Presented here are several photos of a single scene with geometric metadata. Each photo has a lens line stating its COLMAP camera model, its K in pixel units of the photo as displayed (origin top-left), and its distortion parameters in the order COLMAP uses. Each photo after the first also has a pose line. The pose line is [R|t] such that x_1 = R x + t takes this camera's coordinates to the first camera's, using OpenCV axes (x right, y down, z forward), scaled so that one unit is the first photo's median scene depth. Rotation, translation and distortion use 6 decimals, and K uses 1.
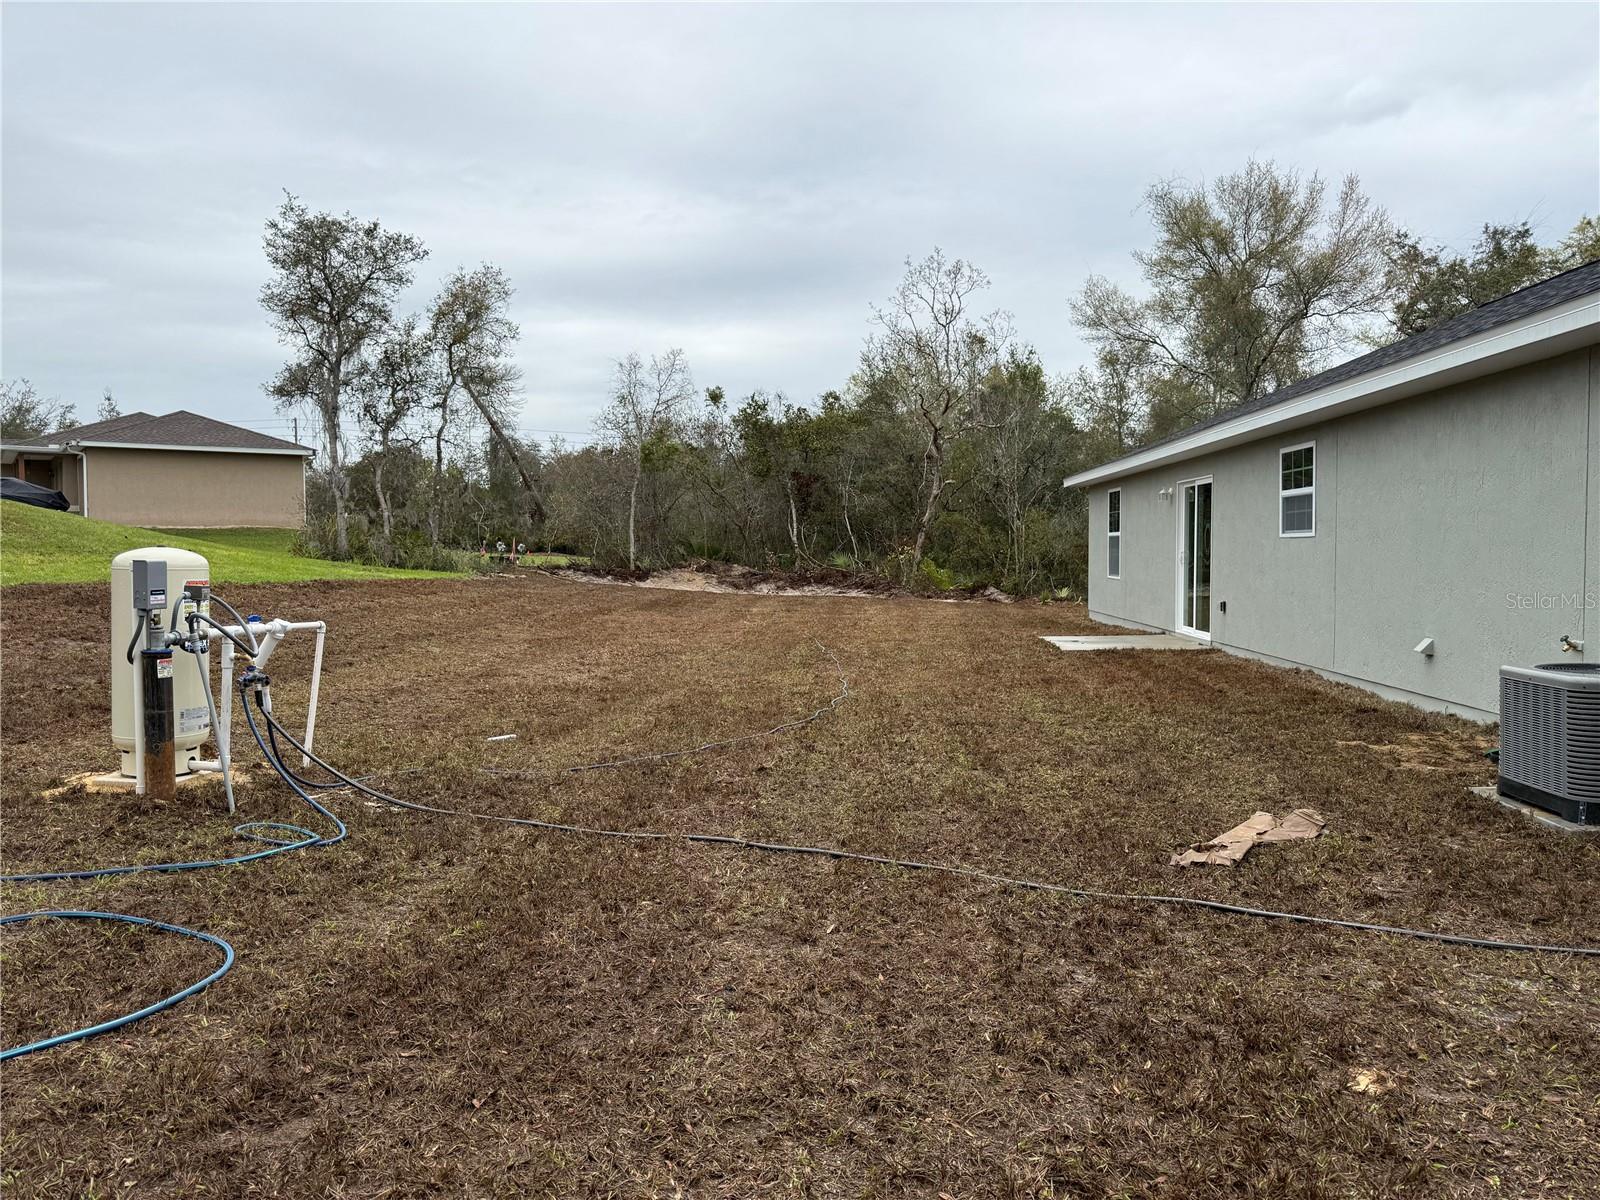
lens RADIAL K [[1124.0, 0, 790.9], [0, 1124.0, 597.2], [0, 0, 1]] dist [0.100712, -0.164181]
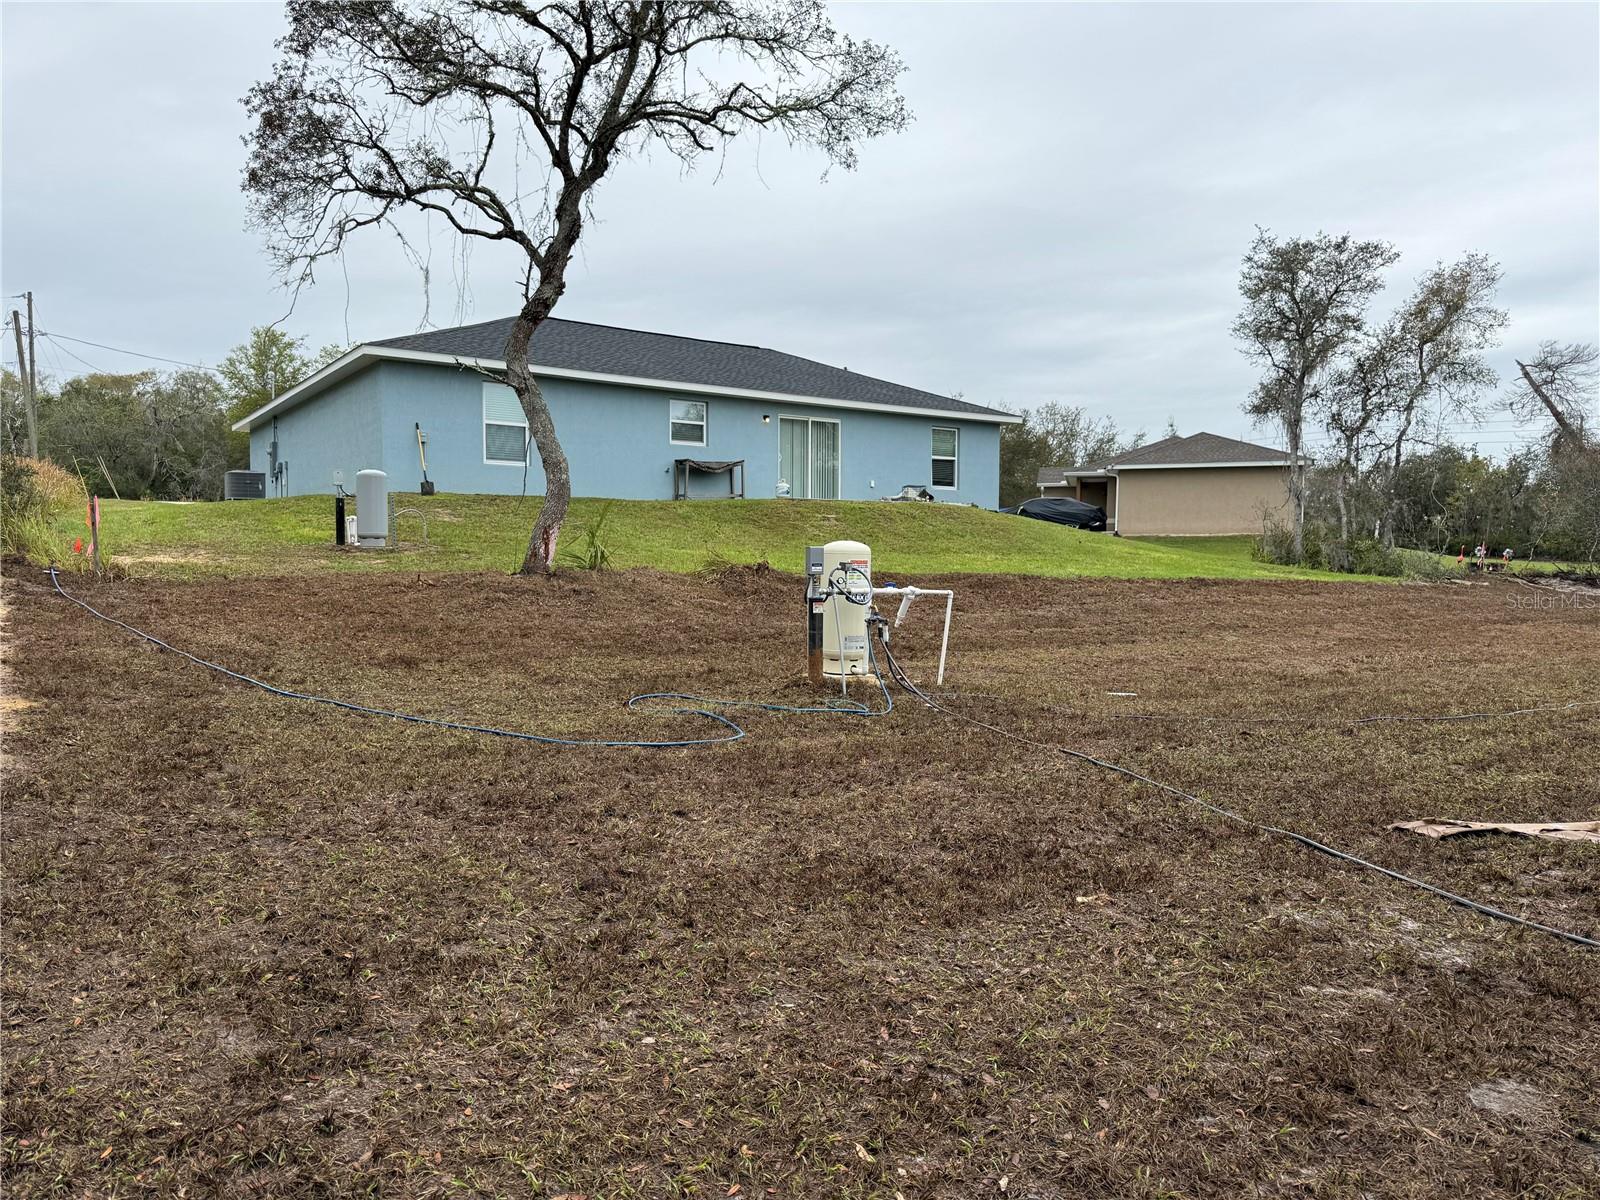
lens RADIAL K [[1124.0, 0, 790.9], [0, 1124.0, 597.2], [0, 0, 1]] dist [0.100712, -0.164181]
pose [[0.617021, 0.034877, -0.786173, 0.144175], [-0.041326, 0.999075, 0.011887, 0.004864], [0.785861, 0.025155, 0.617892, -0.019382]]
